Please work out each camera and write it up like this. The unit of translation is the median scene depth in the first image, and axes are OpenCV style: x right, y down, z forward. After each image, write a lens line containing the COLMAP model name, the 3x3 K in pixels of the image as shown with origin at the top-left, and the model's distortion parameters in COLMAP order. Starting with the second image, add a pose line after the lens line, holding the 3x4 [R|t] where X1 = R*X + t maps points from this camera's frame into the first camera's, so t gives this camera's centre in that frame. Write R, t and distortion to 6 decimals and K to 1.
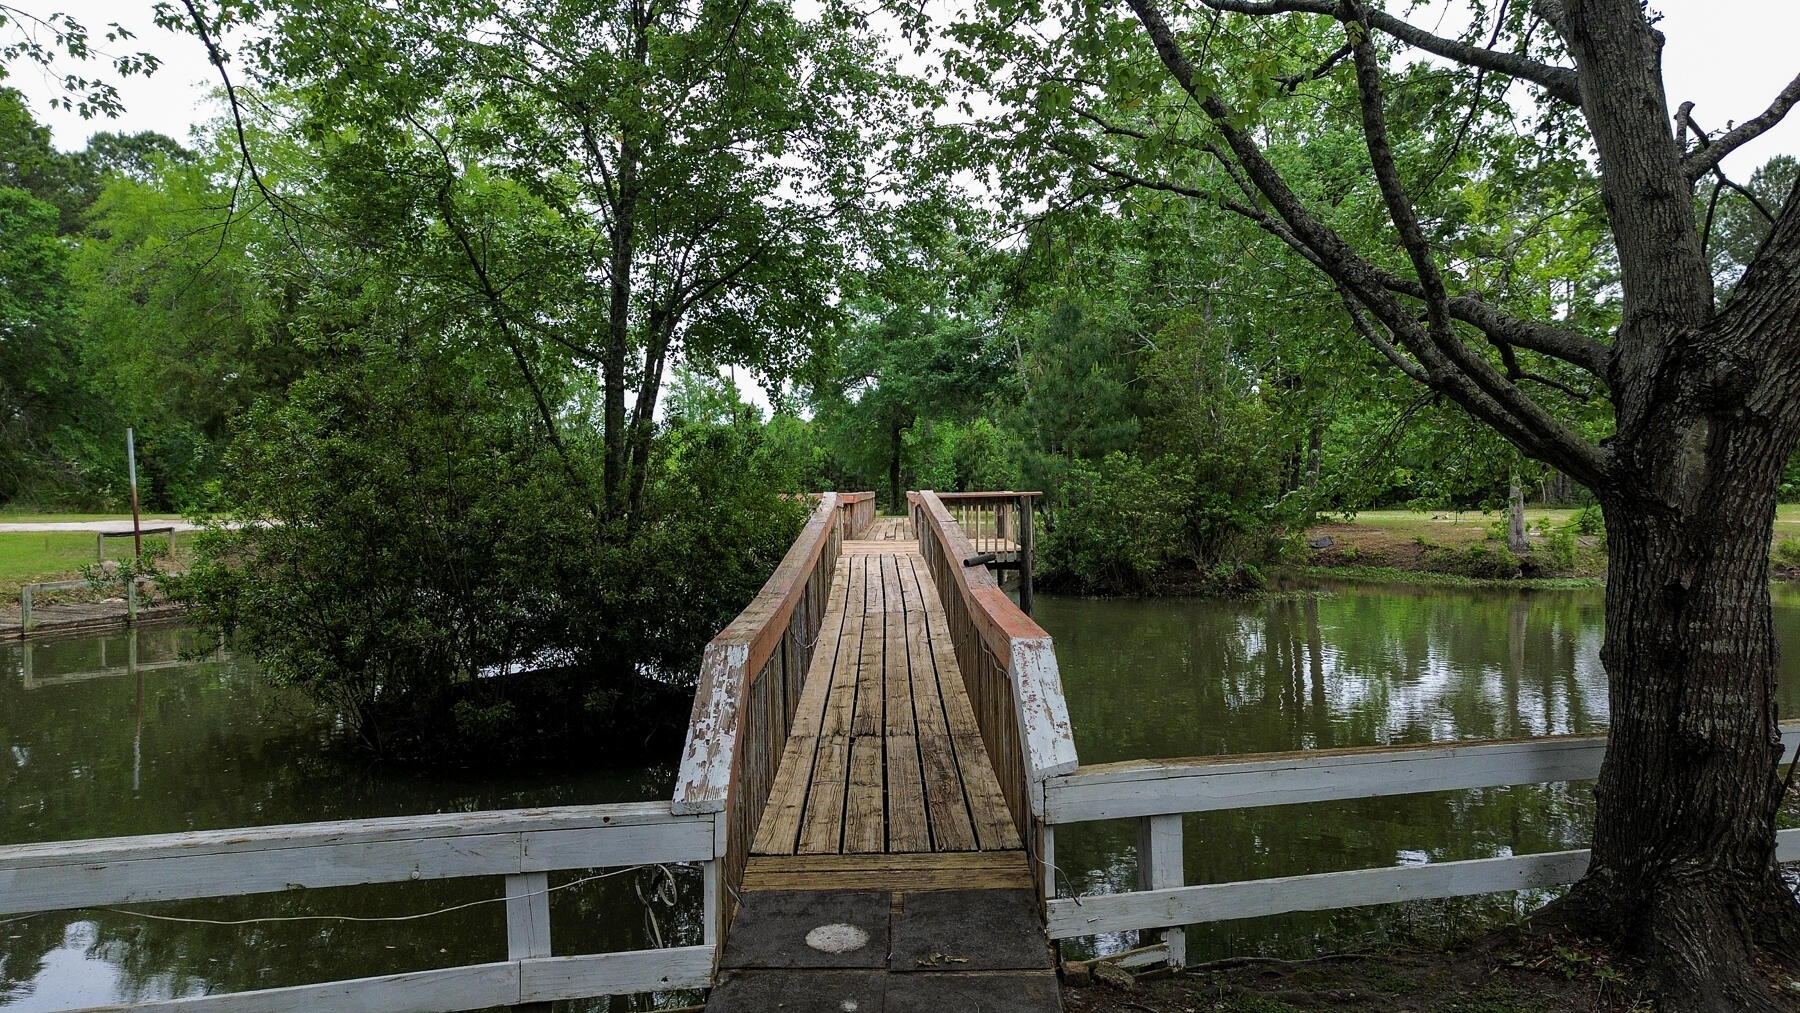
lens RADIAL K [[1284.4, 0, 900.0], [0, 1284.4, 506.5], [0, 0, 1]] dist [0.084039, -0.094529]
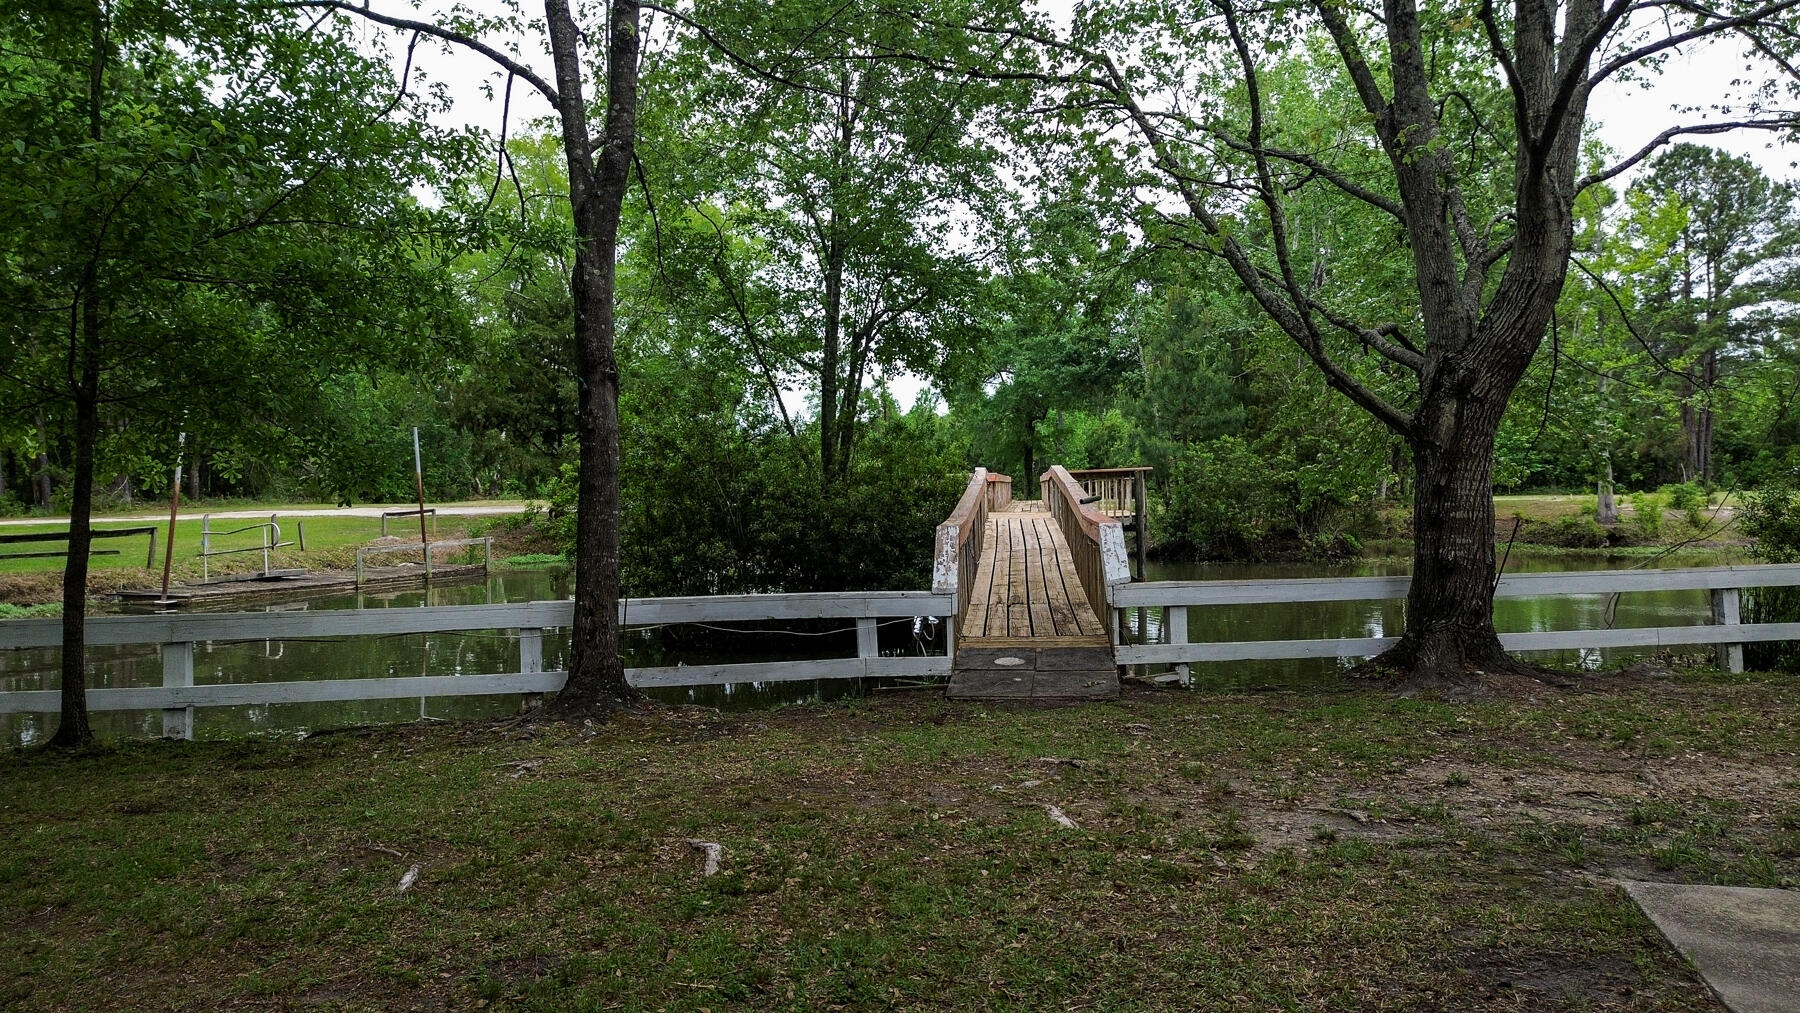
lens RADIAL K [[1294.3, 0, 872.2], [0, 1294.3, 501.3], [0, 0, 1]] dist [0.030234, -0.039959]
pose [[0.992368, -0.006978, -0.123114, -0.002984], [0.006992, 0.999976, -0.000319, 0.023076], [0.123113, -0.000544, 0.992393, -0.298440]]
